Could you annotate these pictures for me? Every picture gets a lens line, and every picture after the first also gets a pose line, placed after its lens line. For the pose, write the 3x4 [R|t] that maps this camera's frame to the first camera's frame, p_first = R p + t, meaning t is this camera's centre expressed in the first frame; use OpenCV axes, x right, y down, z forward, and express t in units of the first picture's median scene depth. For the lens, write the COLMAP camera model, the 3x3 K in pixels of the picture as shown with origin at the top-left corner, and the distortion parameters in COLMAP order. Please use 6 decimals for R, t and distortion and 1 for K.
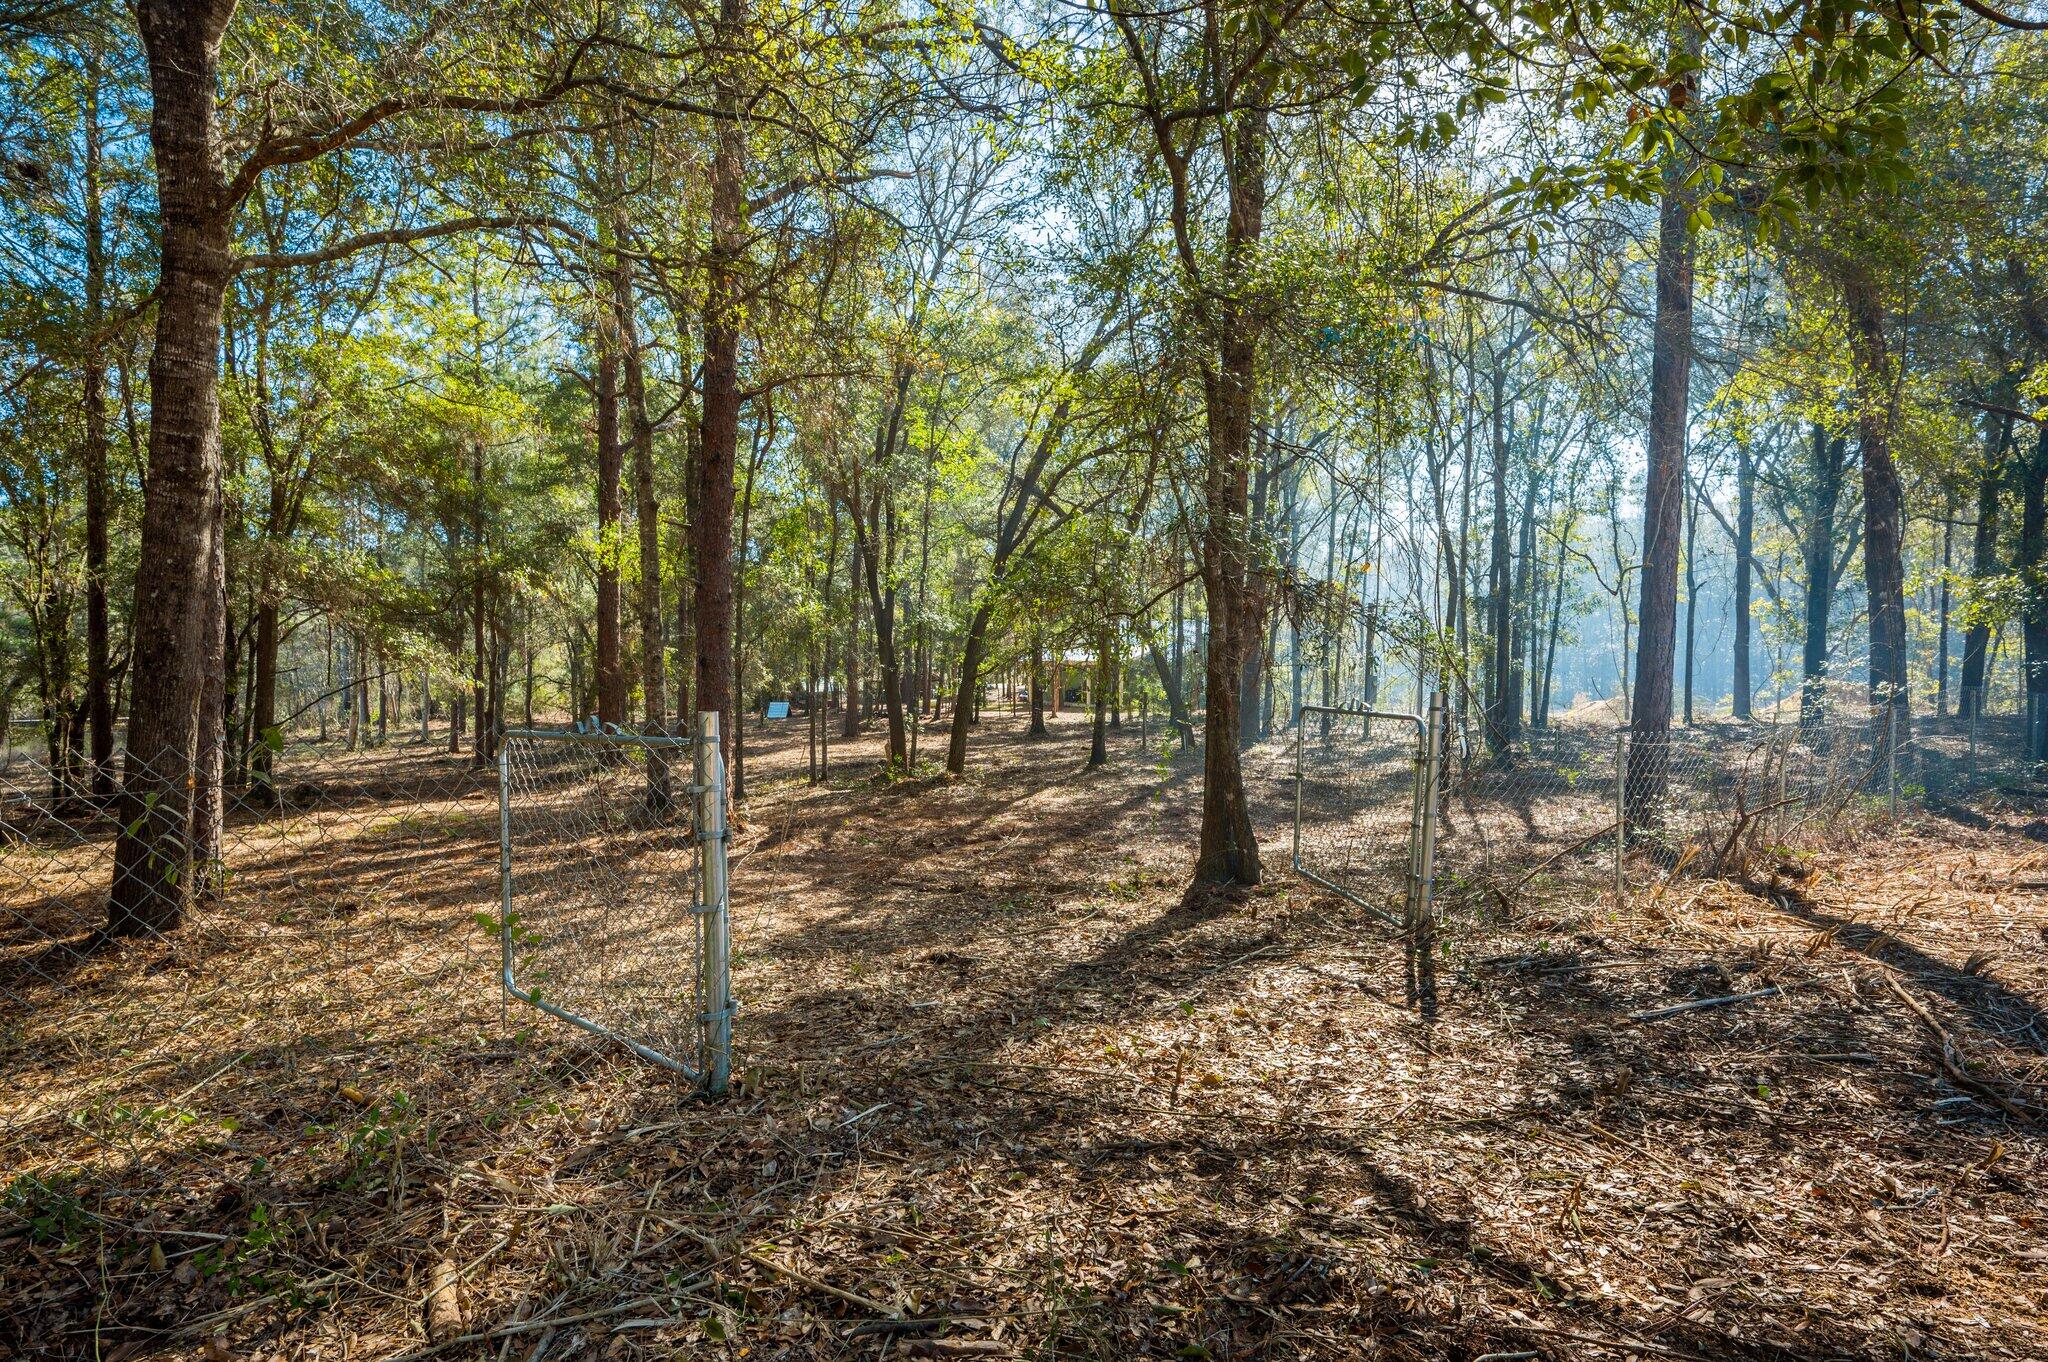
lens RADIAL K [[1072.6, 0, 1020.8], [0, 1072.6, 683.7], [0, 0, 1]] dist [0.006786, 0.001039]
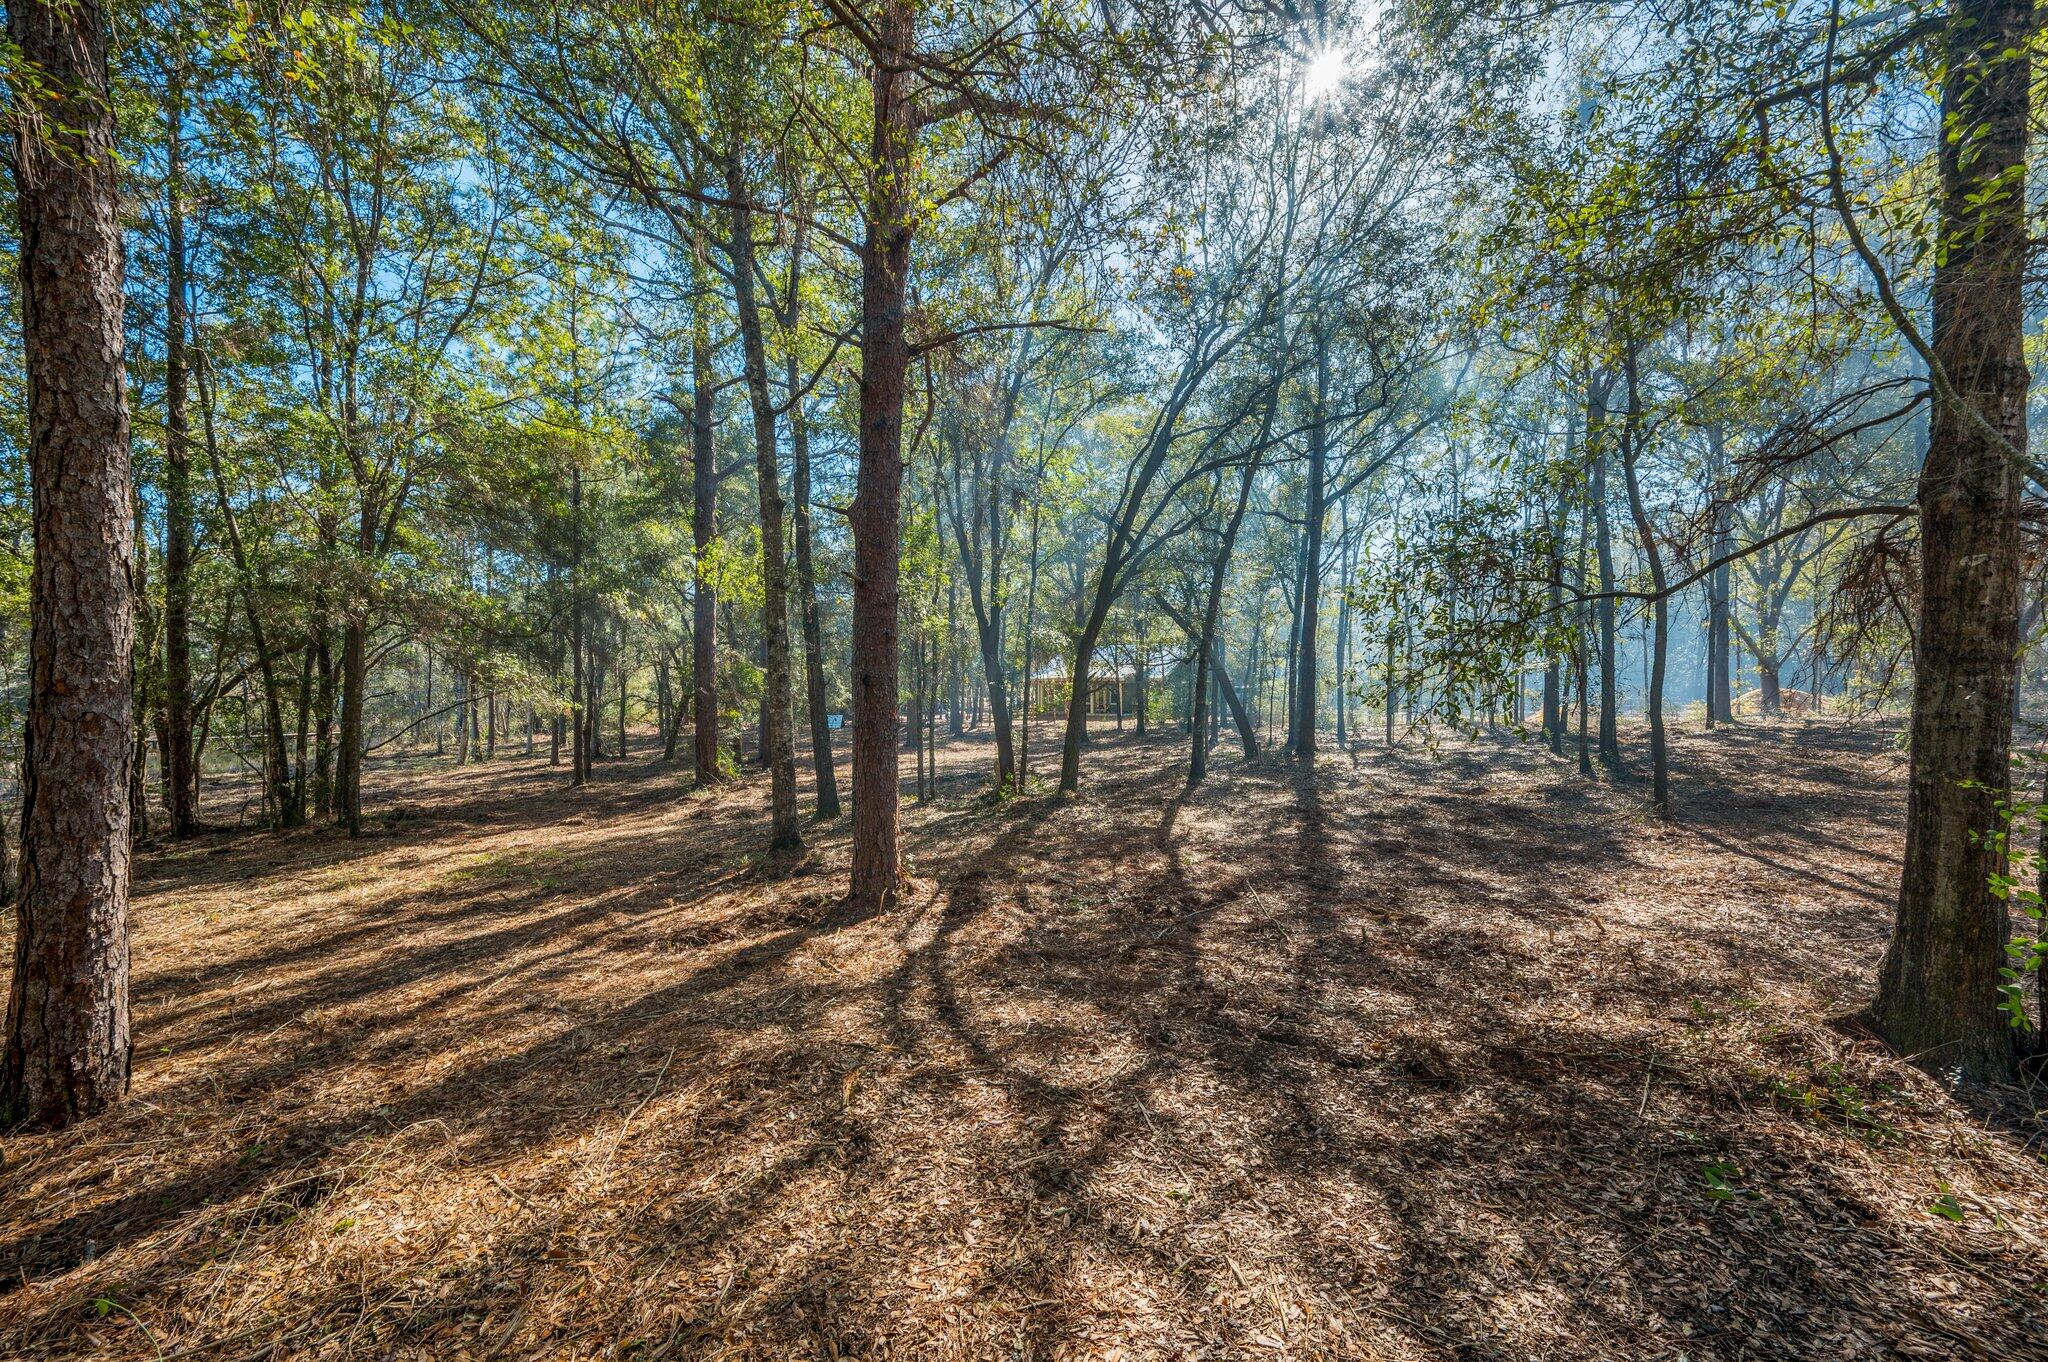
lens RADIAL K [[806.4, 0, 1029.1], [0, 806.4, 678.8], [0, 0, 1]] dist [-0.003316, -0.000195]
pose [[0.998980, -0.010848, 0.043825, -0.094152], [0.011733, 0.999731, -0.019992, -0.004078], [-0.043597, 0.020486, 0.998839, 0.187263]]
